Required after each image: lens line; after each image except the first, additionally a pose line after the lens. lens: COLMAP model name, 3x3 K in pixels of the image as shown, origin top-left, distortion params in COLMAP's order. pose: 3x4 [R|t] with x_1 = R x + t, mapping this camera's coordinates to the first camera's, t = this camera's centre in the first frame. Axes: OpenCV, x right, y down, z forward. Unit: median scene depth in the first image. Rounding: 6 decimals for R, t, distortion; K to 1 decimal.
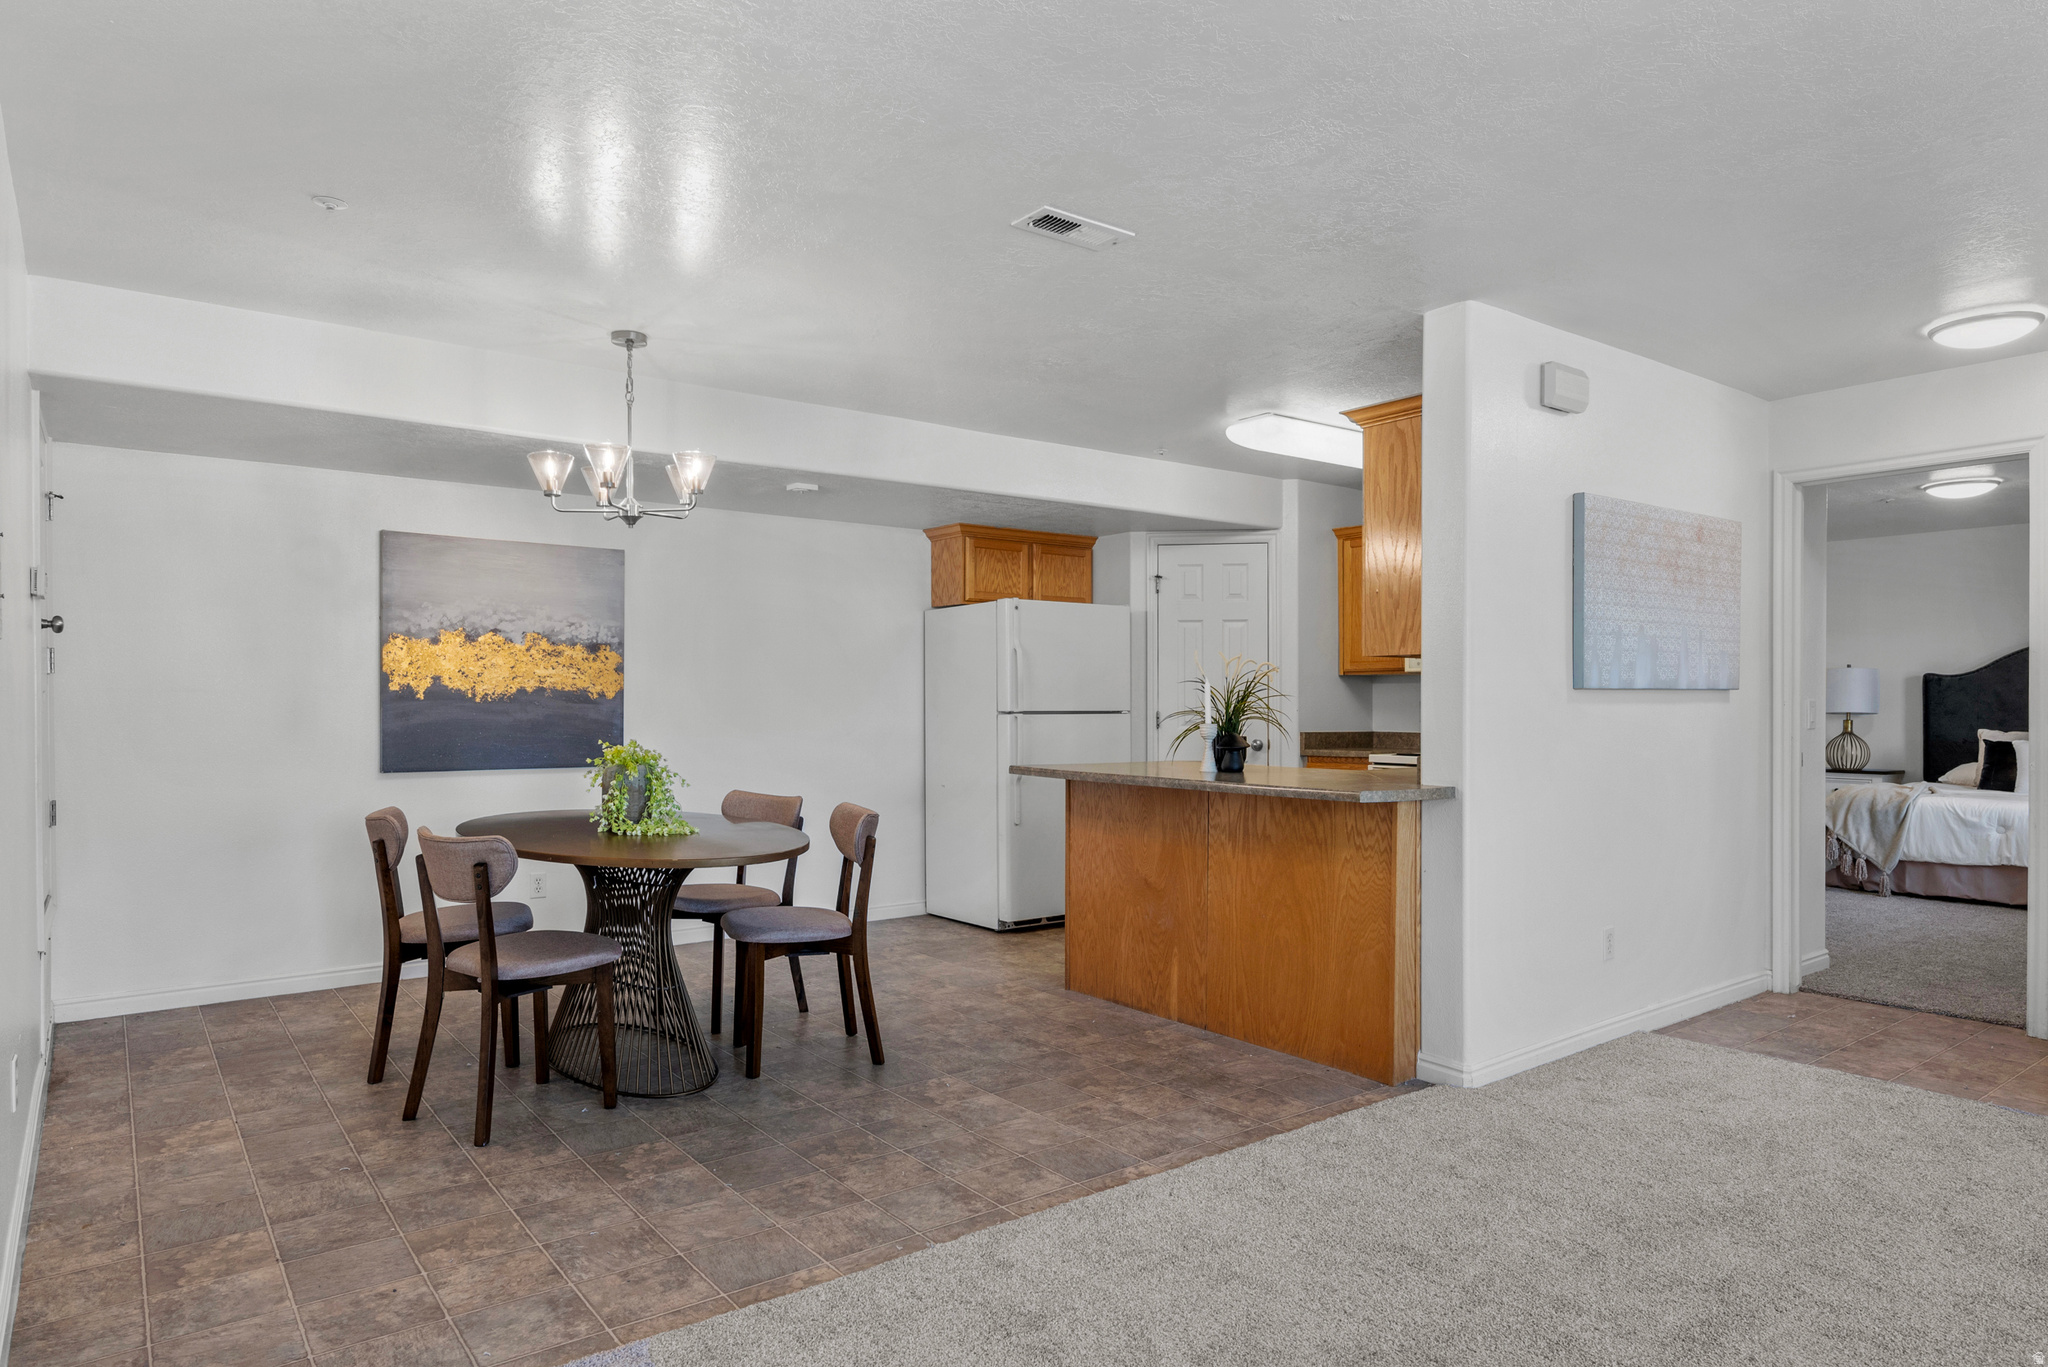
lens RADIAL K [[1217.2, 0, 1043.3], [0, 1217.2, 713.7], [0, 0, 1]] dist [-0.005089, 0.000621]
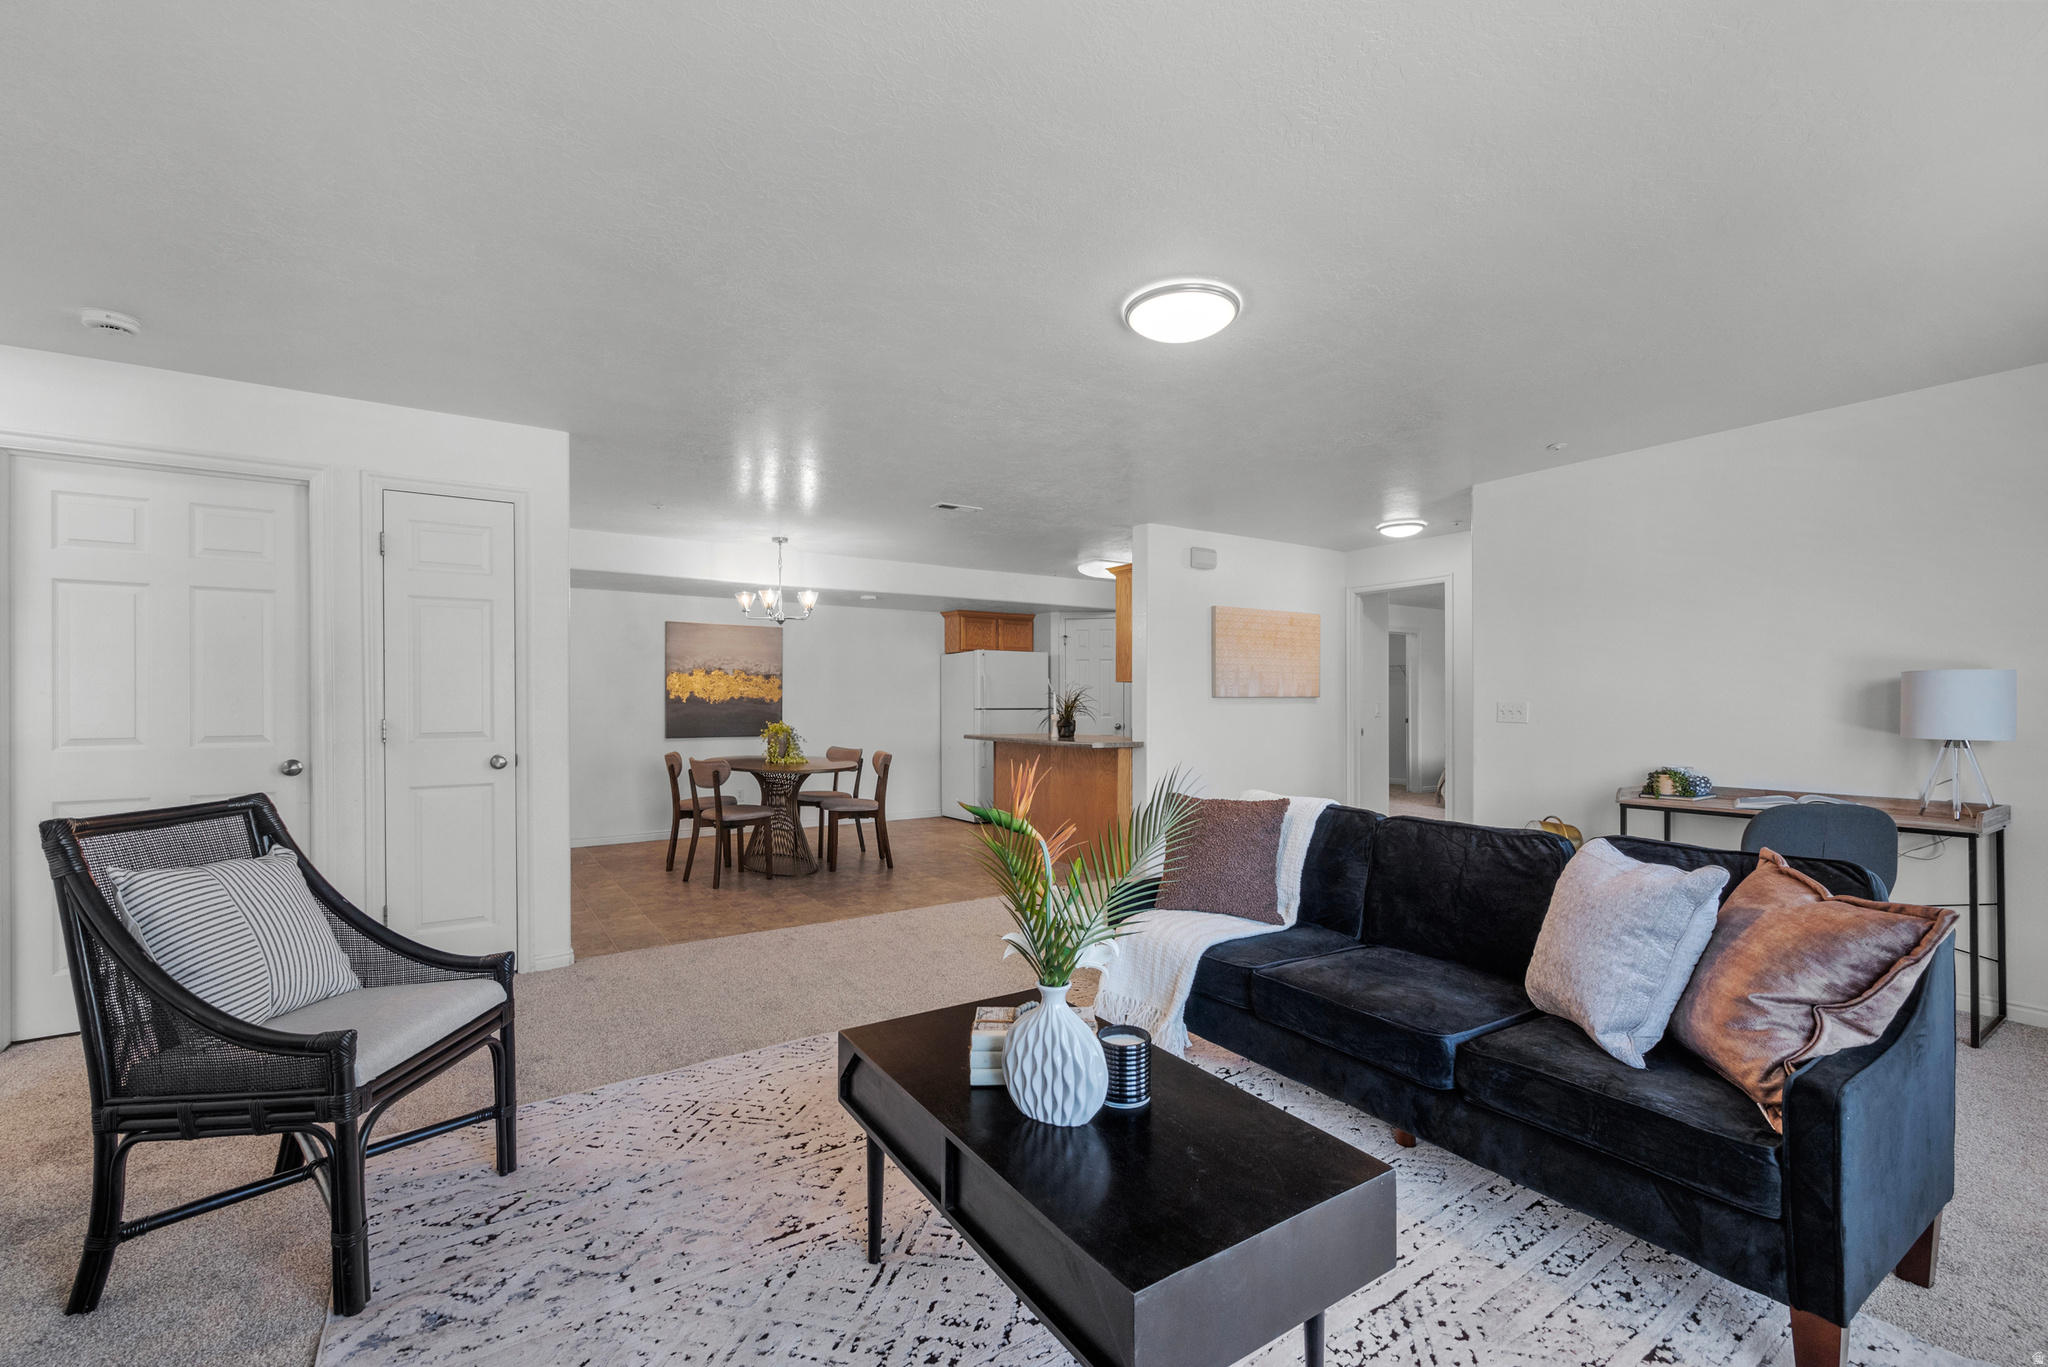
lens RADIAL K [[894.4, 0, 1052.9], [0, 894.4, 706.3], [0, 0, 1]] dist [-0.001895, 0.001318]
pose [[0.998227, -0.000886, -0.059523, 0.231833], [0.000466, 0.999975, -0.007071, 0.006178], [0.059527, 0.007031, 0.998202, -0.546991]]
